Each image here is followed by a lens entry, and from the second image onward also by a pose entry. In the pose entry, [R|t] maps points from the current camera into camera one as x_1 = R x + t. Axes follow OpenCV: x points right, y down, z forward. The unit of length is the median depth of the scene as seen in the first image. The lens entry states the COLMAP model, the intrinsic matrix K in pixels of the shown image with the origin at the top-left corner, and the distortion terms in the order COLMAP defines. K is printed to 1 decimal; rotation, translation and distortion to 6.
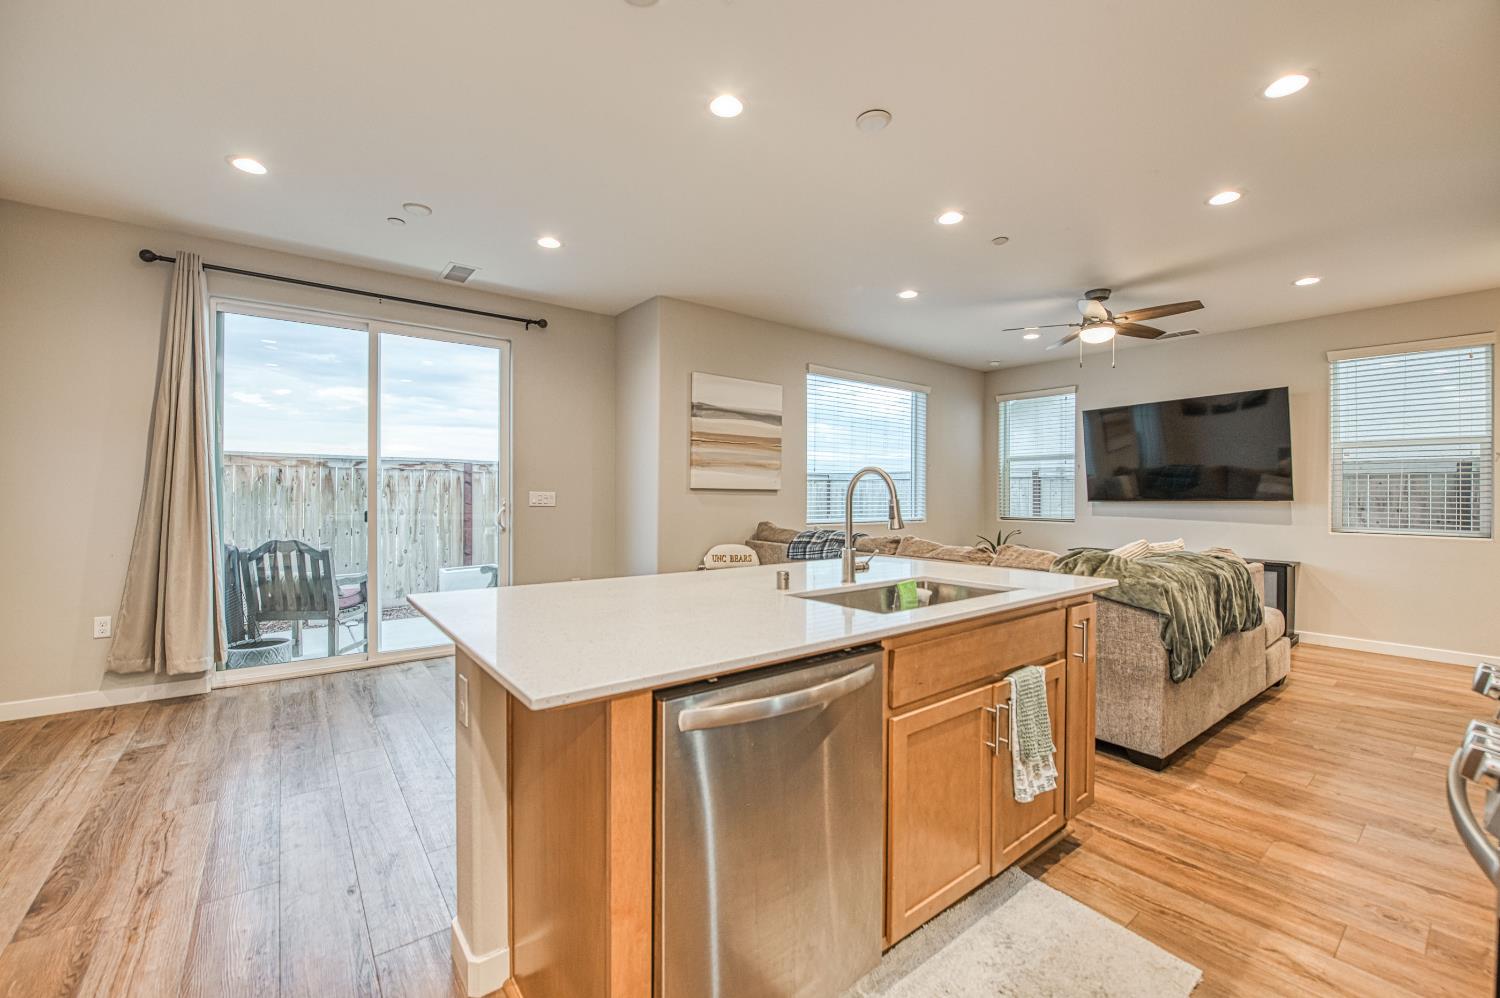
lens RADIAL K [[609.2, 0, 746.0], [0, 609.2, 494.8], [0, 0, 1]] dist [-0.023539, -0.000366]
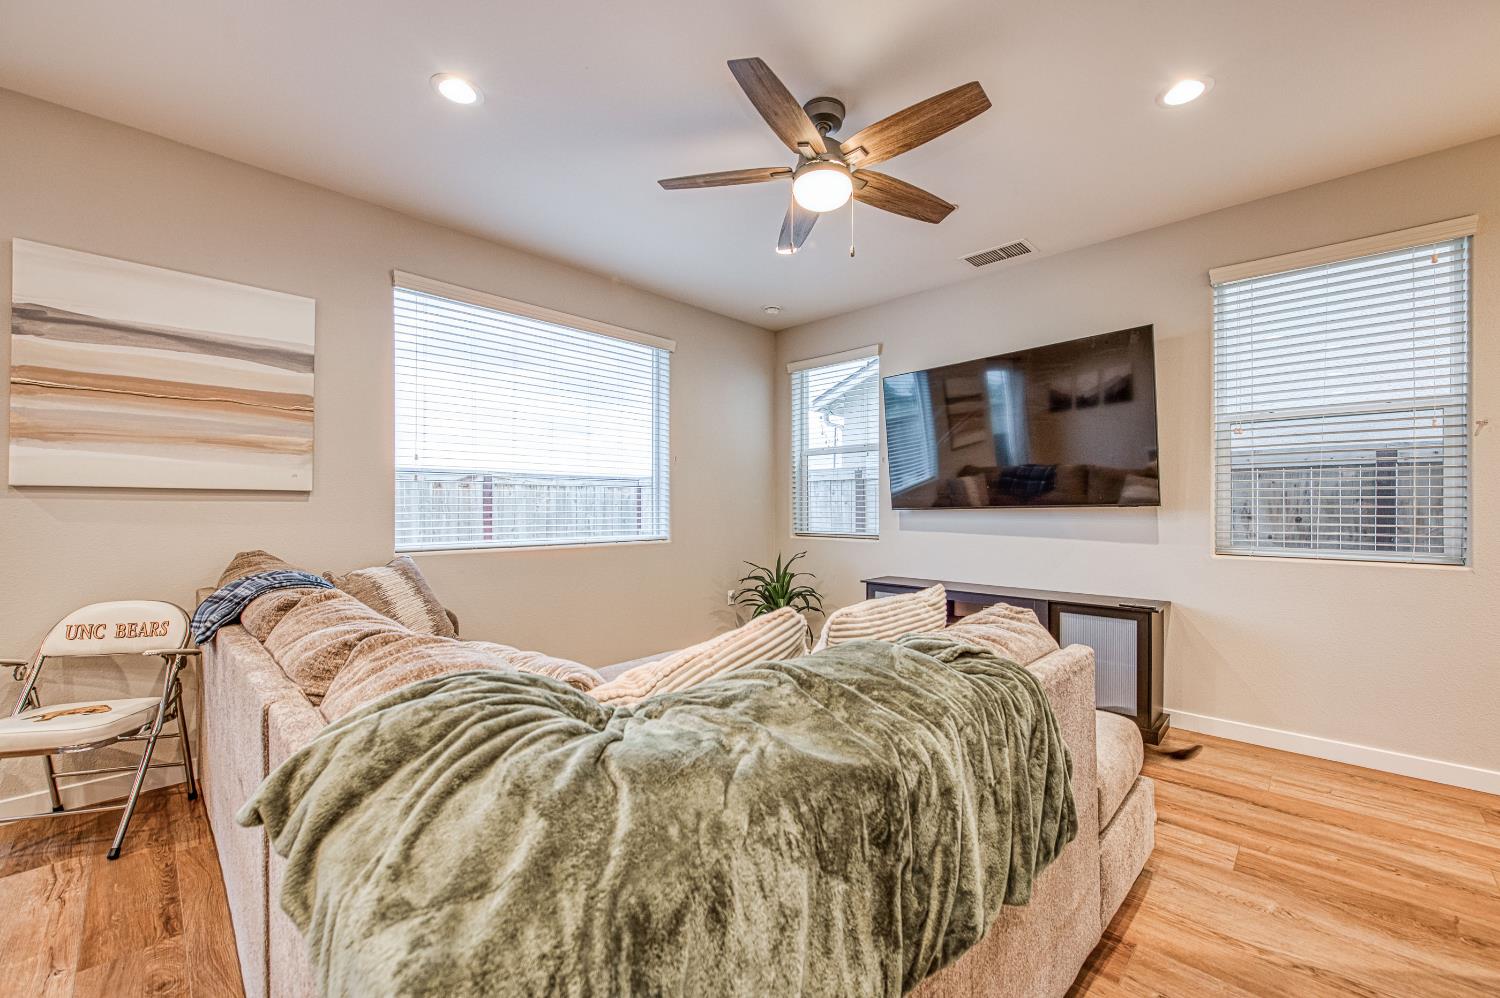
lens RADIAL K [[598.6, 0, 776.0], [0, 598.6, 509.7], [0, 0, 1]] dist [-0.005599, -0.000357]
pose [[0.986129, -0.005902, 0.165878, 0.380125], [0.005010, 0.999971, 0.005798, 0.007491], [-0.165907, -0.004887, 0.986129, 0.410481]]
